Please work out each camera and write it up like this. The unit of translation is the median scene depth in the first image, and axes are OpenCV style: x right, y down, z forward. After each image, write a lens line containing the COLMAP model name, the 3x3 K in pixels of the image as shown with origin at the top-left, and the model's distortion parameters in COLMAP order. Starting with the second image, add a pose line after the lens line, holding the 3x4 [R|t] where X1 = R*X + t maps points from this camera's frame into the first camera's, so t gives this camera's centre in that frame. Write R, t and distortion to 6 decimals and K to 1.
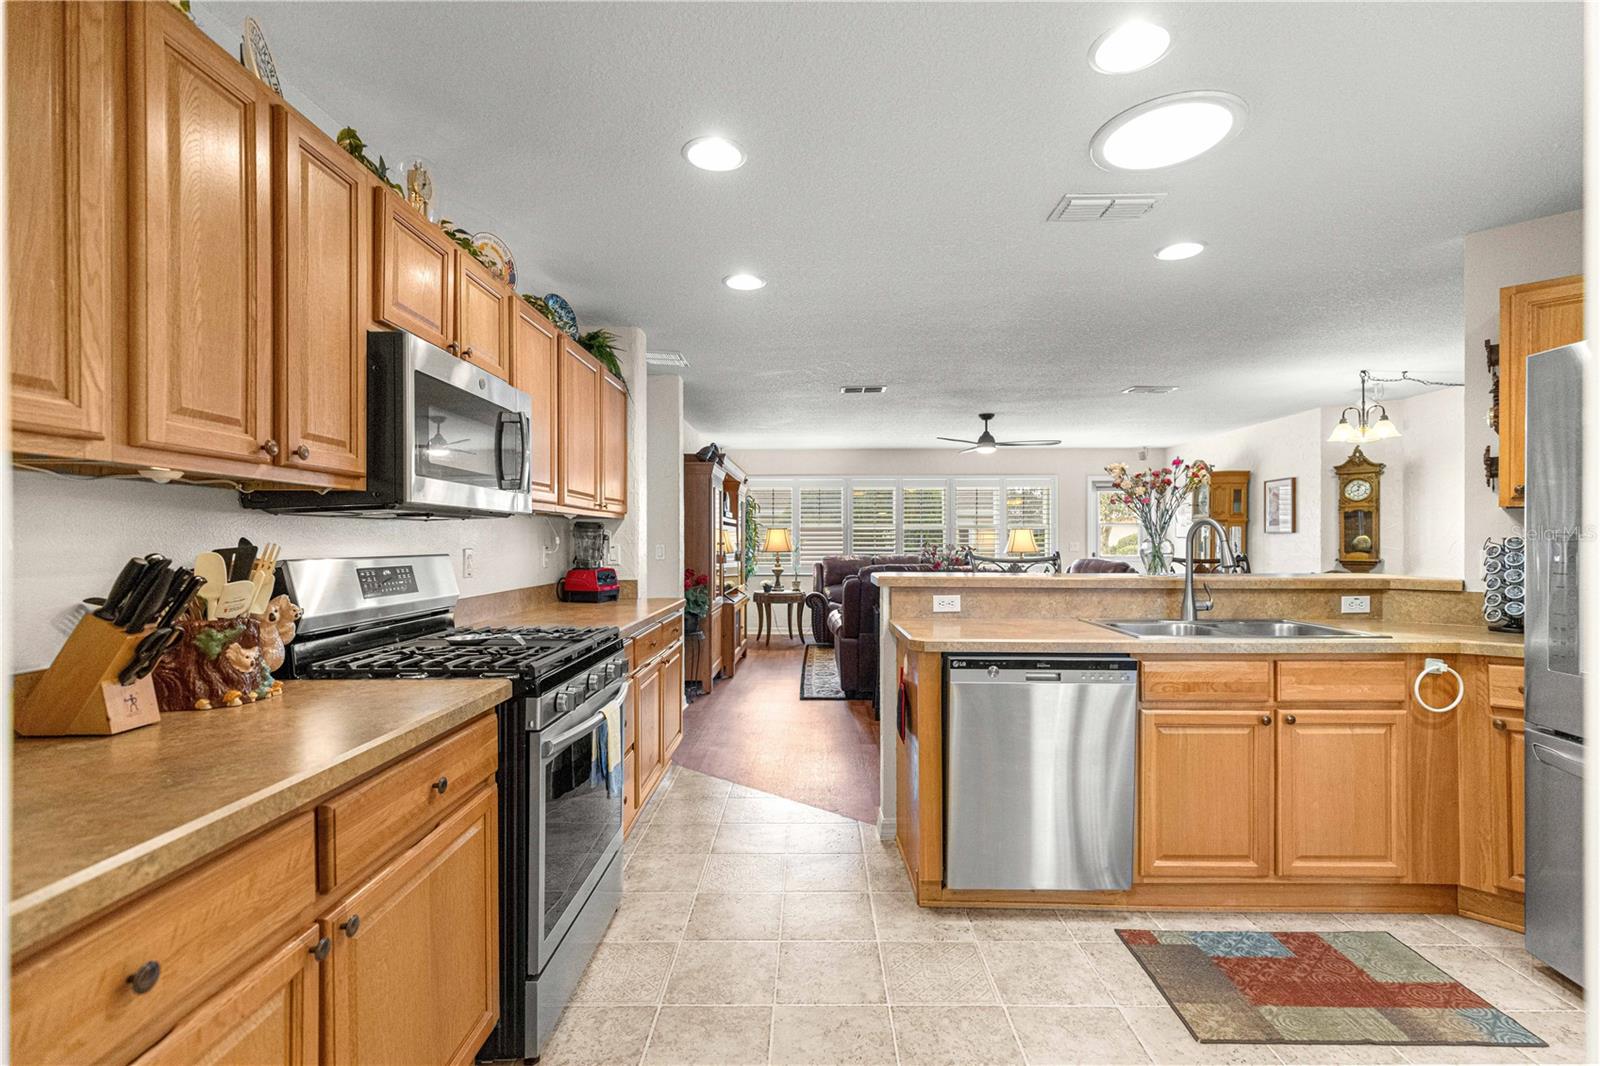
lens RADIAL K [[714.9, 0, 811.7], [0, 714.9, 539.4], [0, 0, 1]] dist [0.011379, -0.004067]
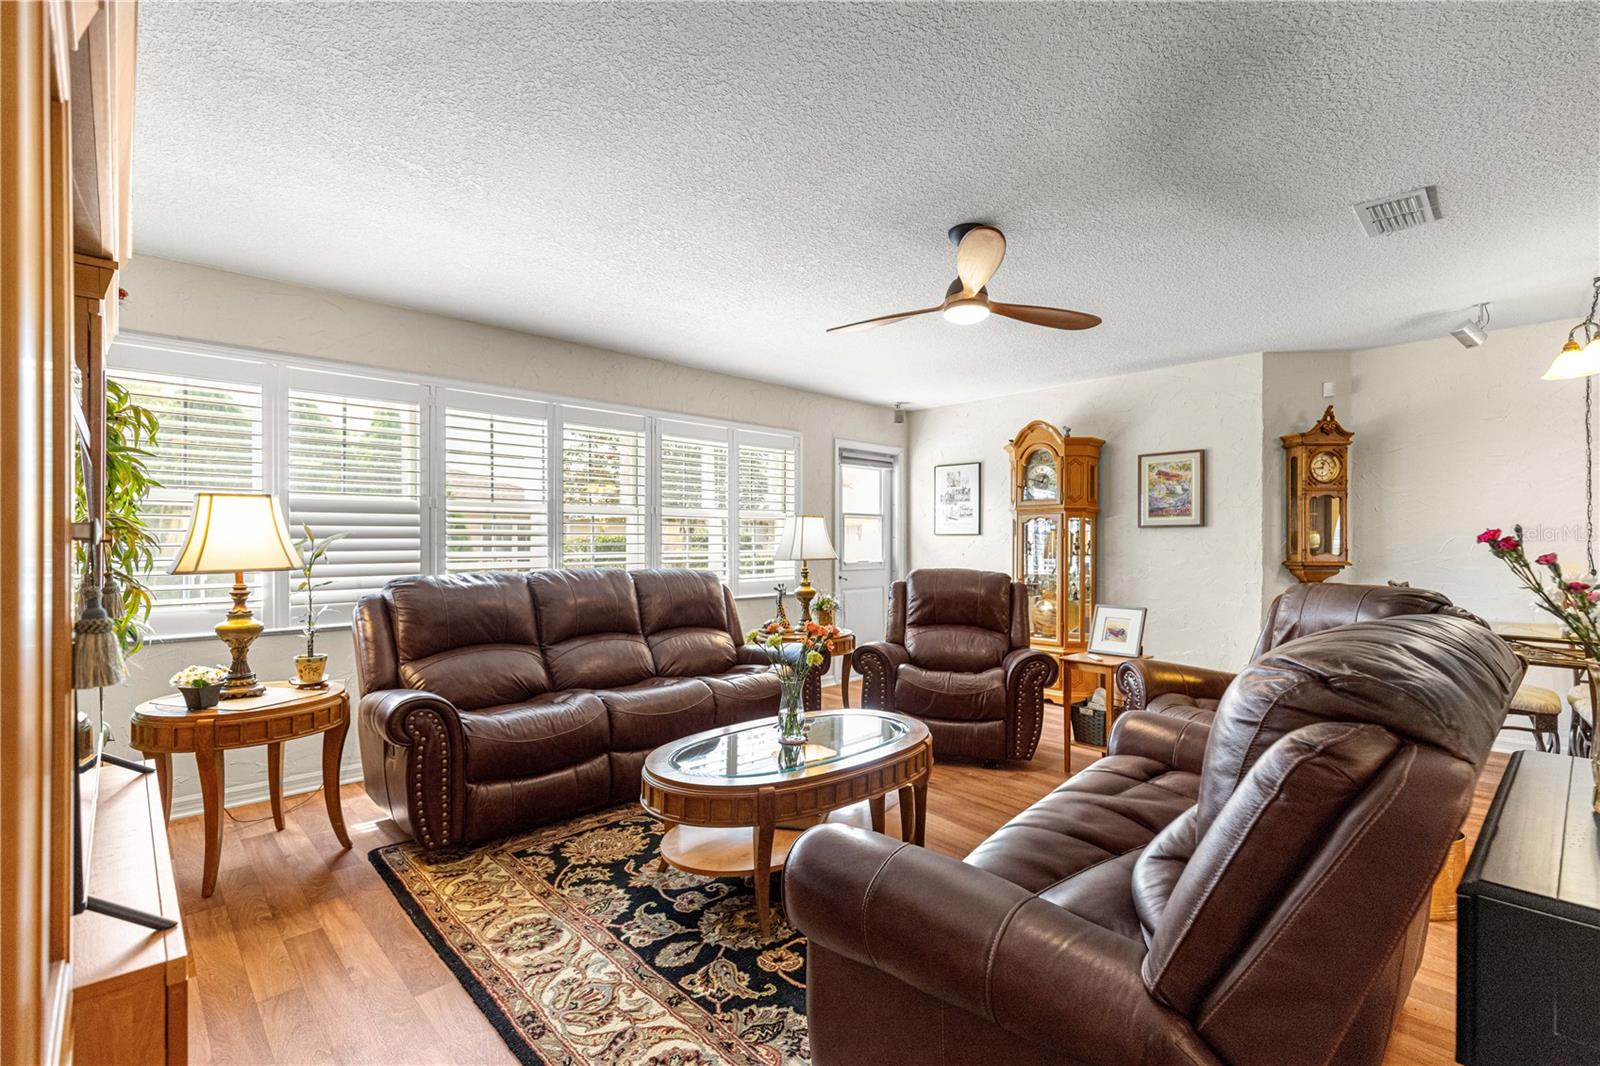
lens RADIAL K [[714.9, 0, 798.1], [0, 714.9, 537.5], [0, 0, 1]] dist [0.011379, -0.004067]
pose [[0.719192, 0.005832, 0.694787, -0.329747], [-0.002059, 0.999978, -0.006262, 0.019099], [-0.694808, 0.003073, 0.719189, 2.233858]]
